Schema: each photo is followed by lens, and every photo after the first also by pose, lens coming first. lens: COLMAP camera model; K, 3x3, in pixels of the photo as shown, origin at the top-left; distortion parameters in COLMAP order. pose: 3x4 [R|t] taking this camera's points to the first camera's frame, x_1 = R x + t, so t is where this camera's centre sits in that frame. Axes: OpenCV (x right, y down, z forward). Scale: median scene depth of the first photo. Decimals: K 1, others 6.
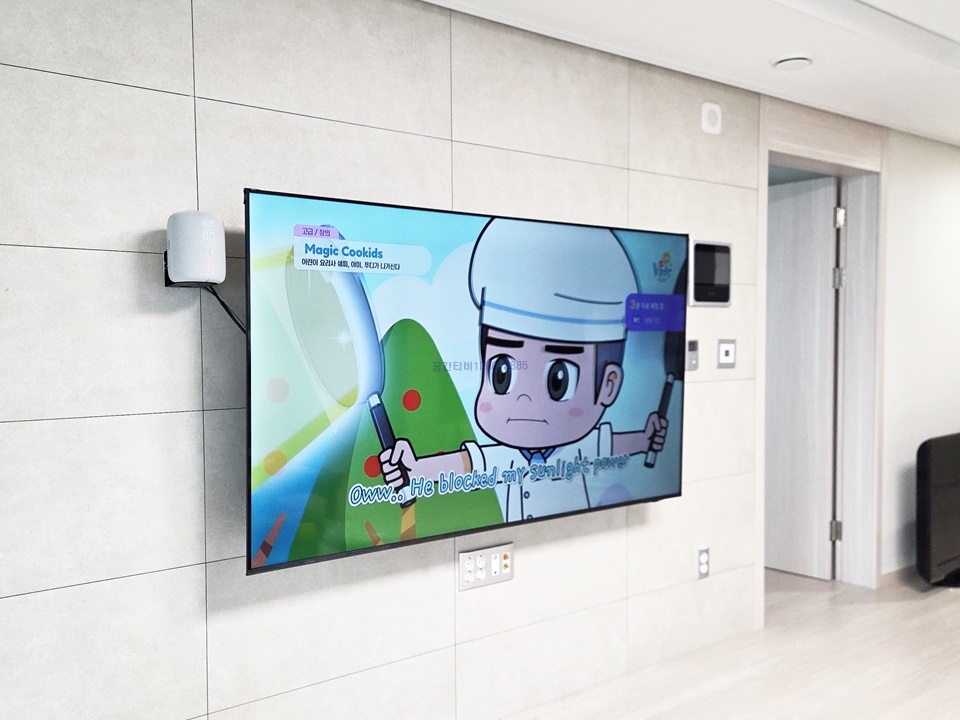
lens RADIAL K [[871.1, 0, 488.6], [0, 871.1, 377.5], [0, 0, 1]] dist [0.066361, -0.051340]
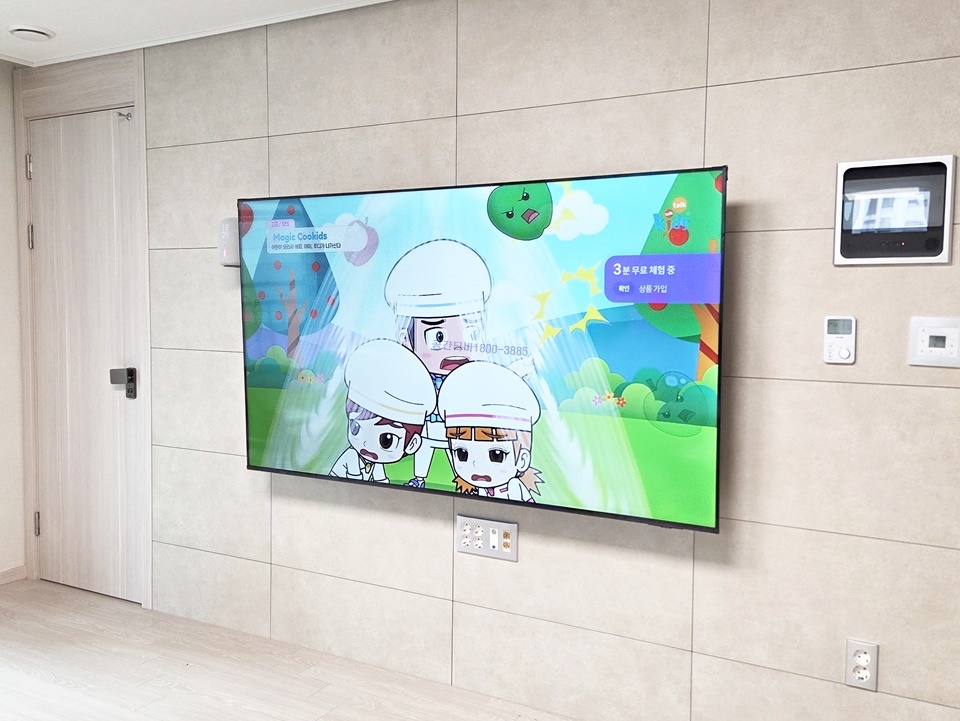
lens RADIAL K [[871.1, 0, 471.6], [0, 871.1, 357.7], [0, 0, 1]] dist [0.066361, -0.051340]
pose [[0.381986, 0.068480, -0.921628, 0.874135], [-0.055134, 0.997163, 0.051241, -0.037137], [0.922522, 0.031240, 0.384677, 0.584292]]
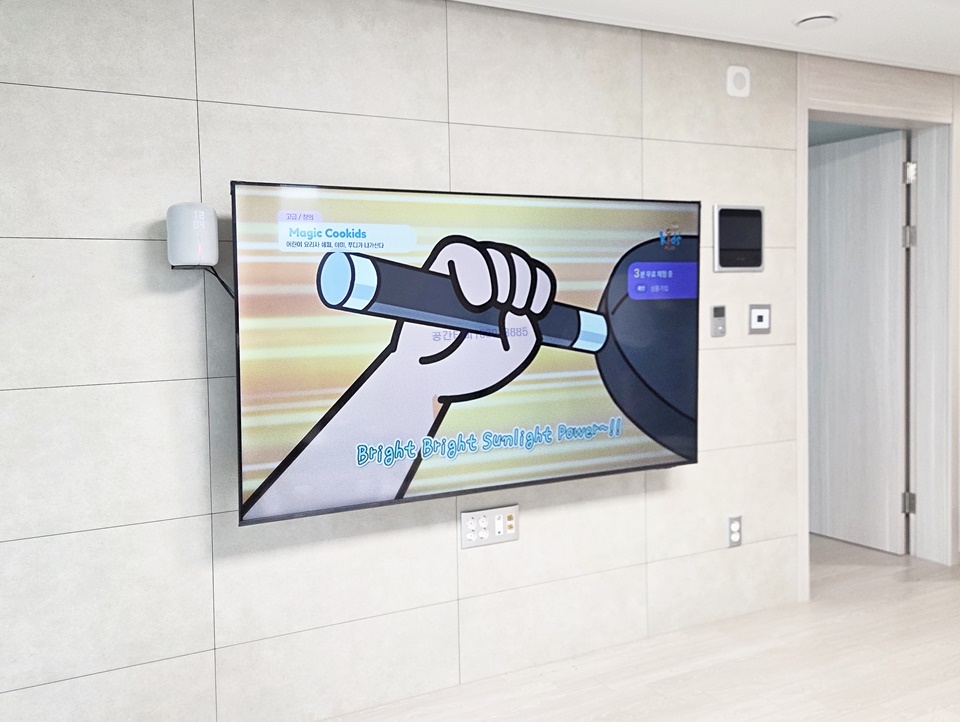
lens RADIAL K [[871.1, 0, 472.8], [0, 871.1, 335.4], [0, 0, 1]] dist [0.066361, -0.051340]
pose [[0.983342, -0.004669, -0.181706, 0.165298], [0.004467, 0.999989, -0.001520, -0.010902], [0.181711, 0.000683, 0.983352, -0.032956]]
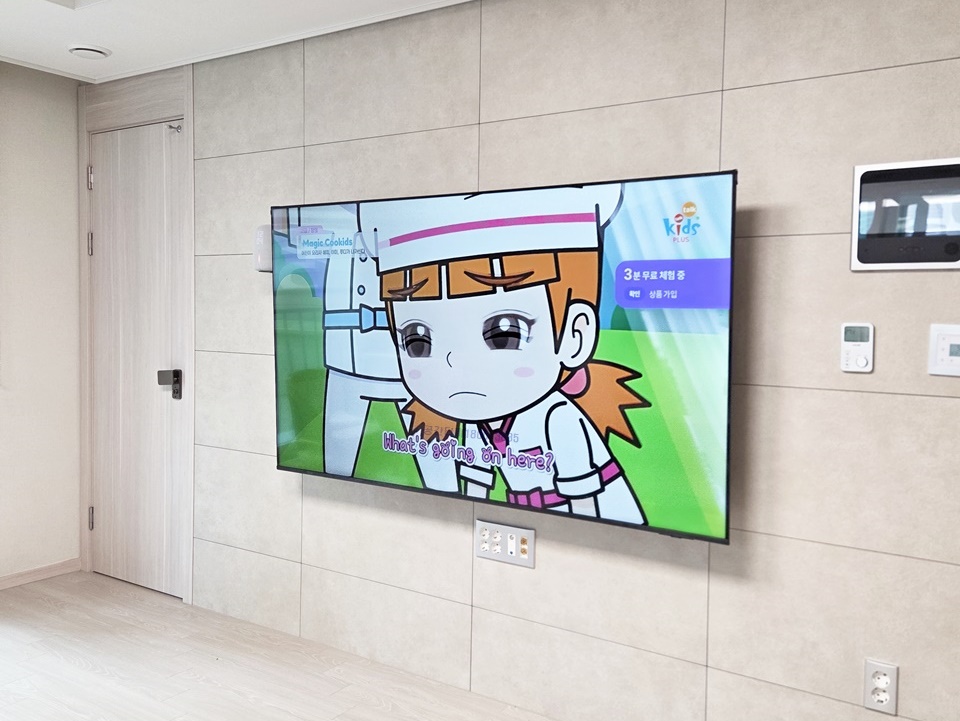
lens RADIAL K [[871.1, 0, 471.9], [0, 871.1, 347.7], [0, 0, 1]] dist [0.066361, -0.051340]
pose [[0.297389, 0.052623, -0.953305, 0.901215], [-0.062236, 0.997425, 0.035644, -0.037343], [0.952726, 0.048730, 0.299898, 0.643474]]
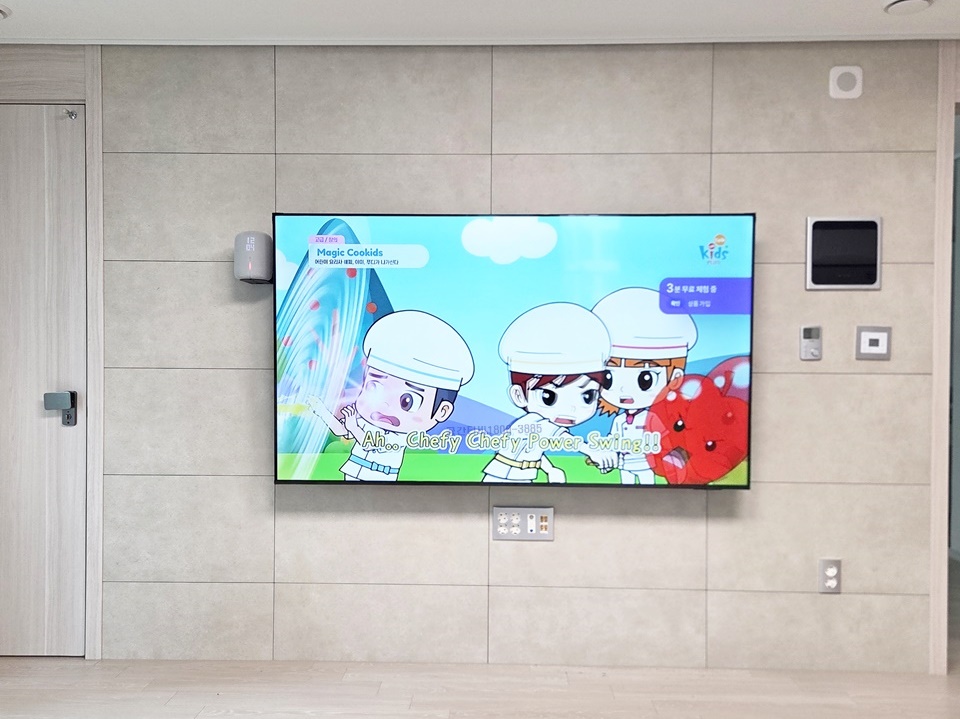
lens RADIAL K [[871.1, 0, 475.8], [0, 871.1, 367.0], [0, 0, 1]] dist [0.066361, -0.051340]
pose [[0.768737, 0.019726, -0.639261, 0.654864], [-0.041563, 0.998952, -0.019155, 0.037169], [0.638213, 0.041295, 0.768752, 0.083538]]
